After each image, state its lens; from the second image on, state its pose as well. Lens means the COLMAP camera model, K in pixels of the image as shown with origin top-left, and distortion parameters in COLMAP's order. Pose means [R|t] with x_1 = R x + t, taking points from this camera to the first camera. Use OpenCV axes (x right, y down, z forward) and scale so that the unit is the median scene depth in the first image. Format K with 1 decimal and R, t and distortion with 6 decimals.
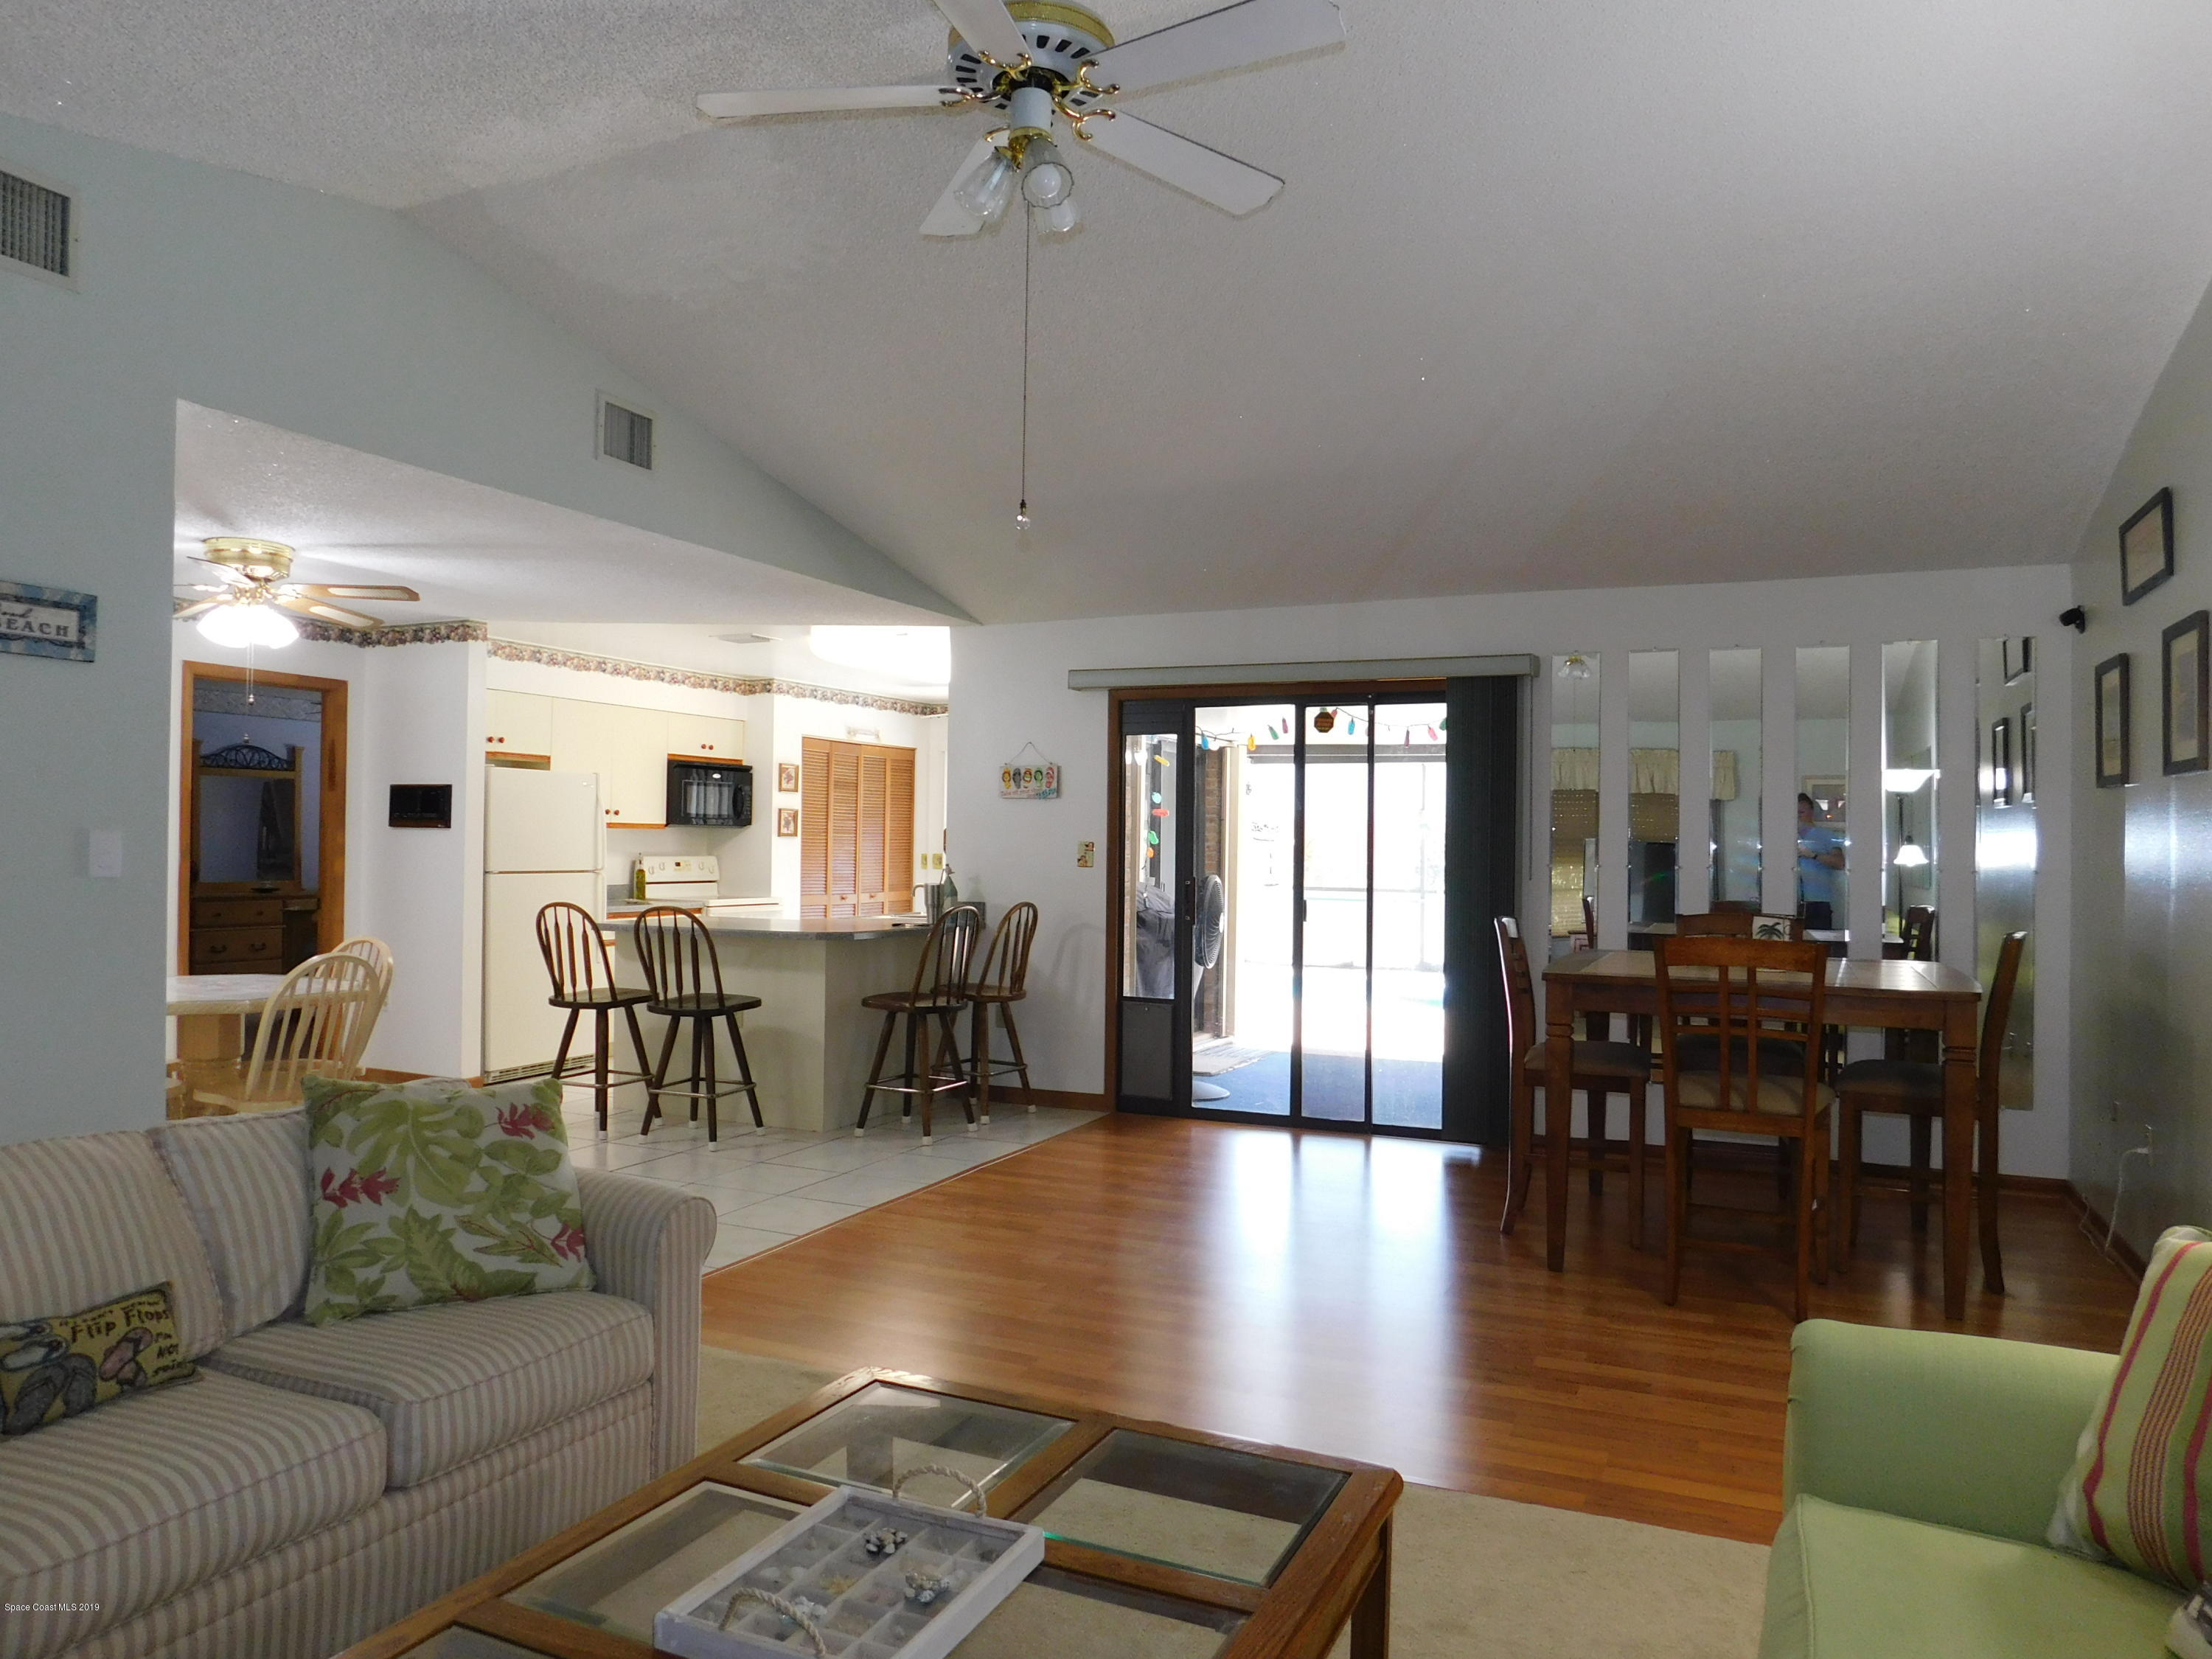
lens RADIAL K [[1460.6, 0, 1108.4], [0, 1460.6, 823.0], [0, 0, 1]] dist [-0.075835, 0.060267]
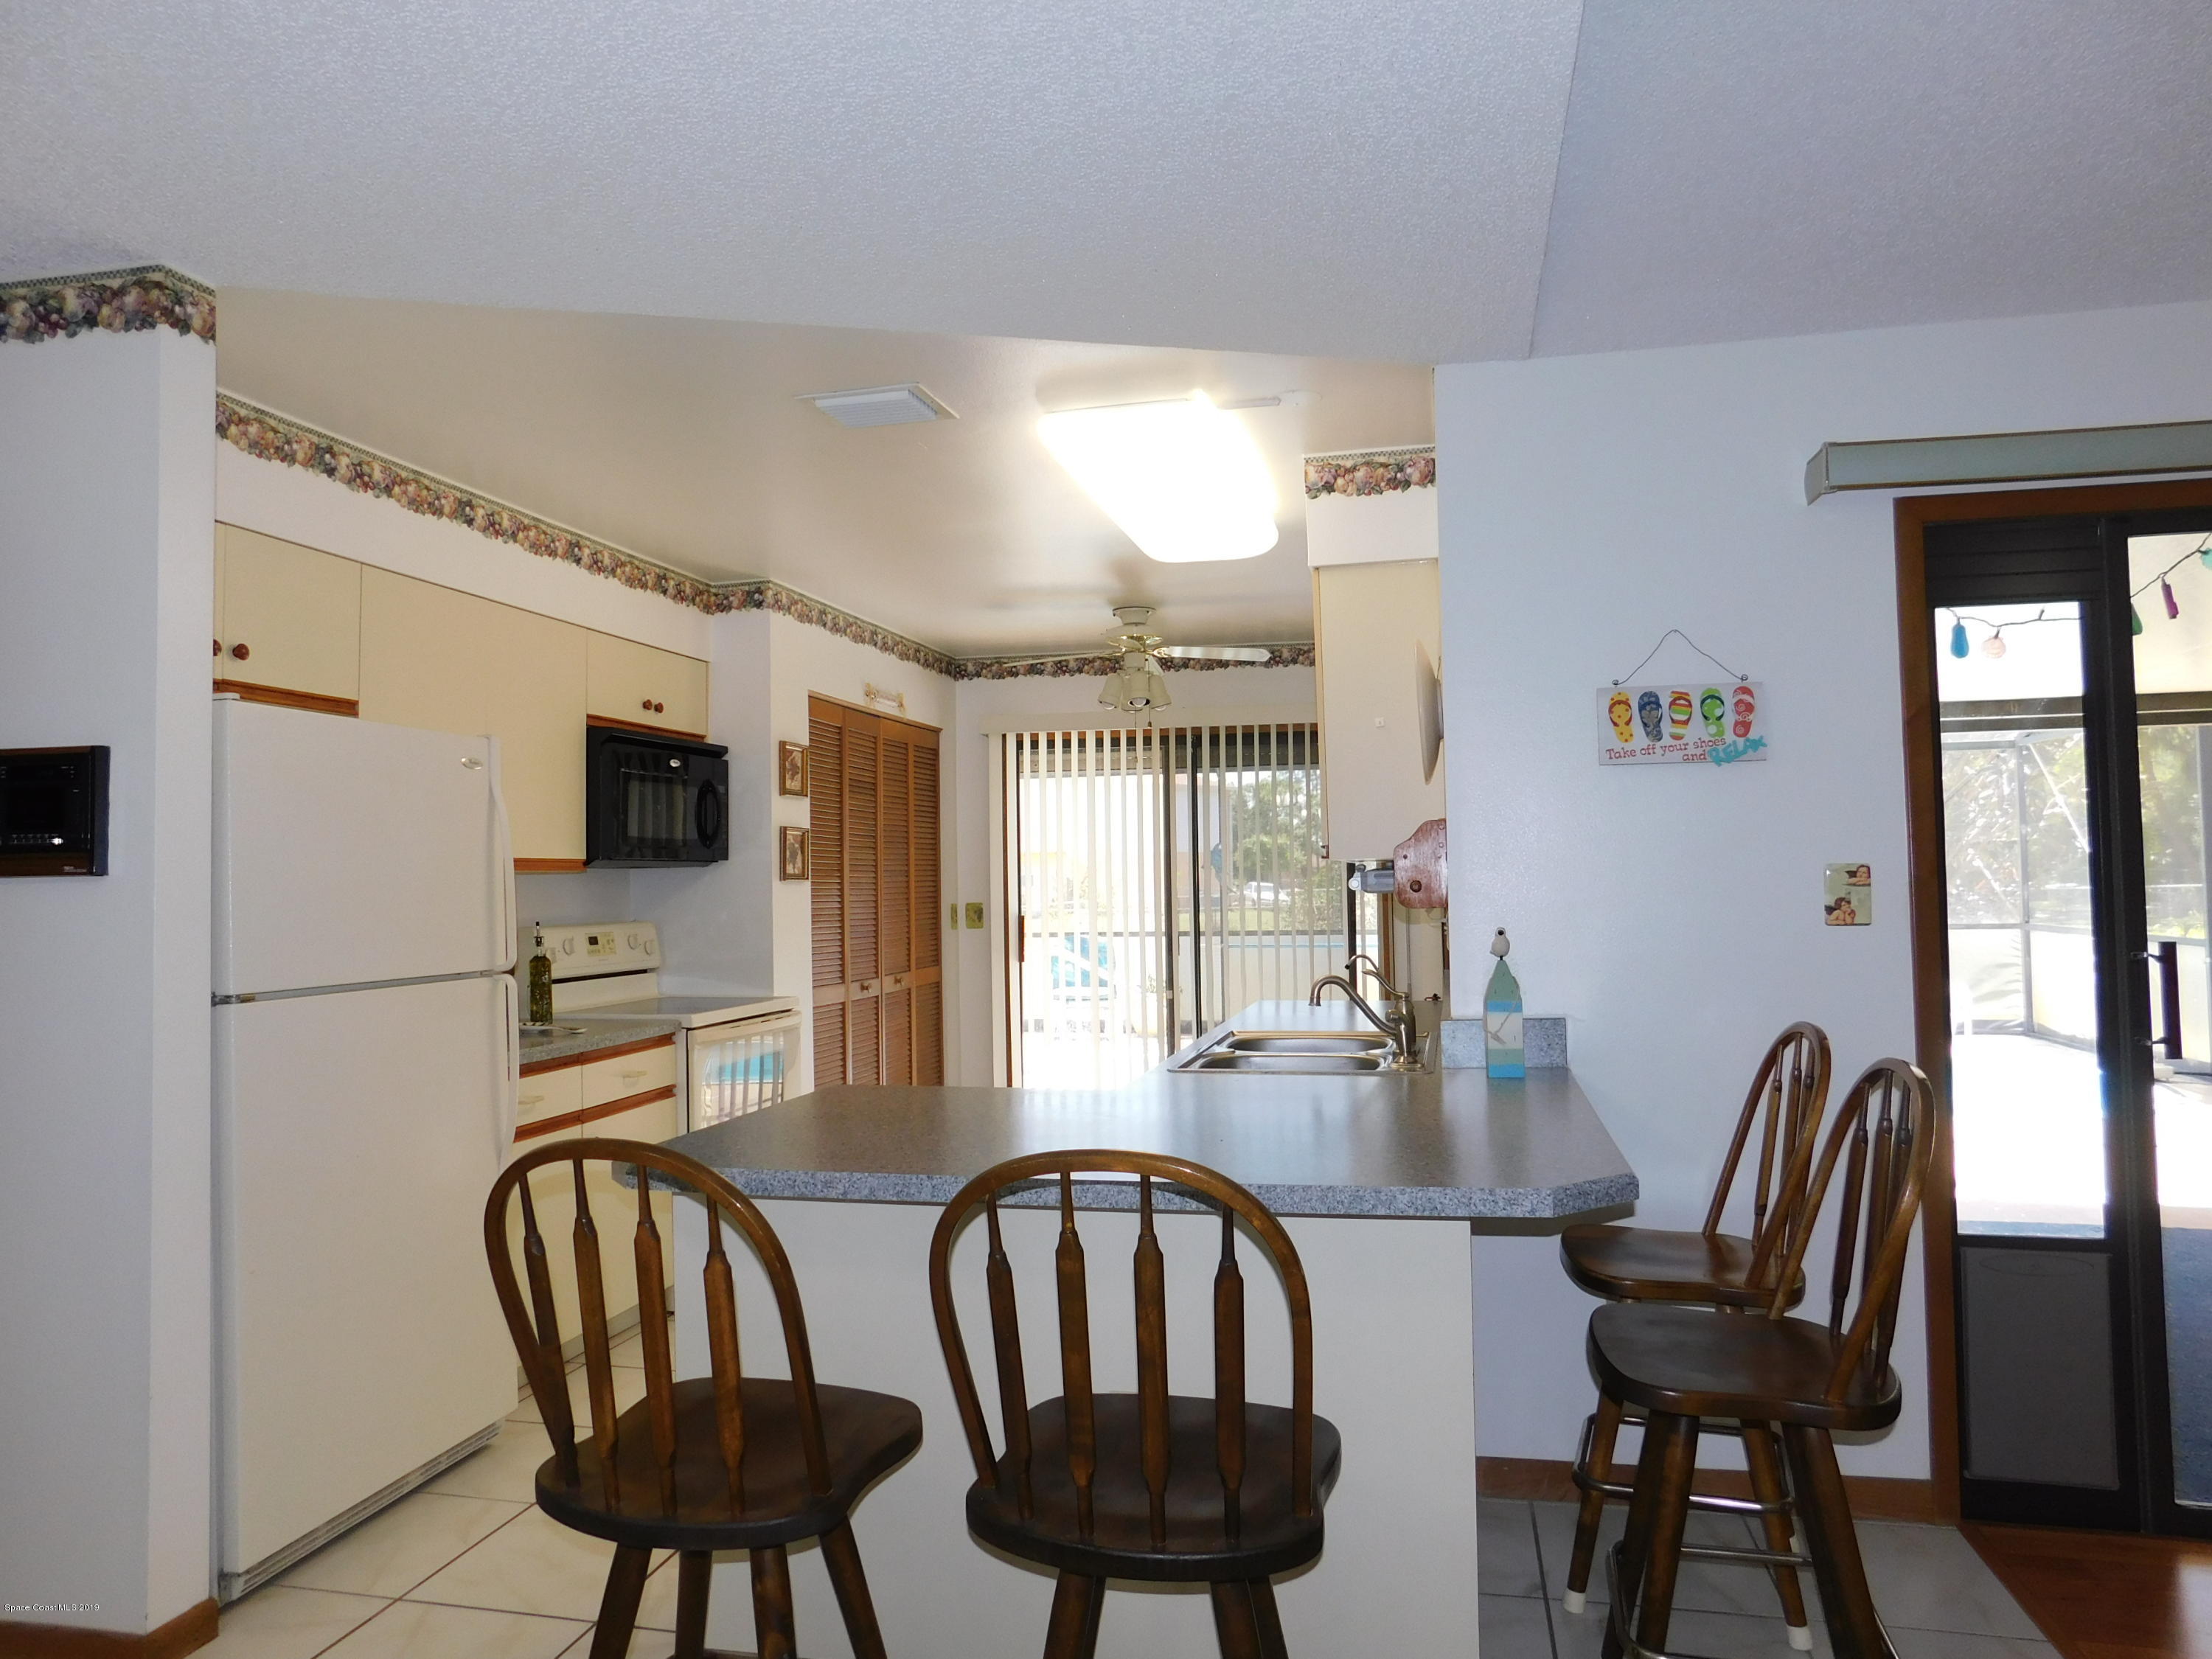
lens RADIAL K [[1460.6, 0, 1104.7], [0, 1460.6, 826.5], [0, 0, 1]] dist [-0.075835, 0.060267]
pose [[0.980433, -0.019893, 0.195846, -0.220673], [0.024533, 0.999472, -0.021291, 0.004178], [-0.195320, 0.025679, 0.980403, 0.472808]]
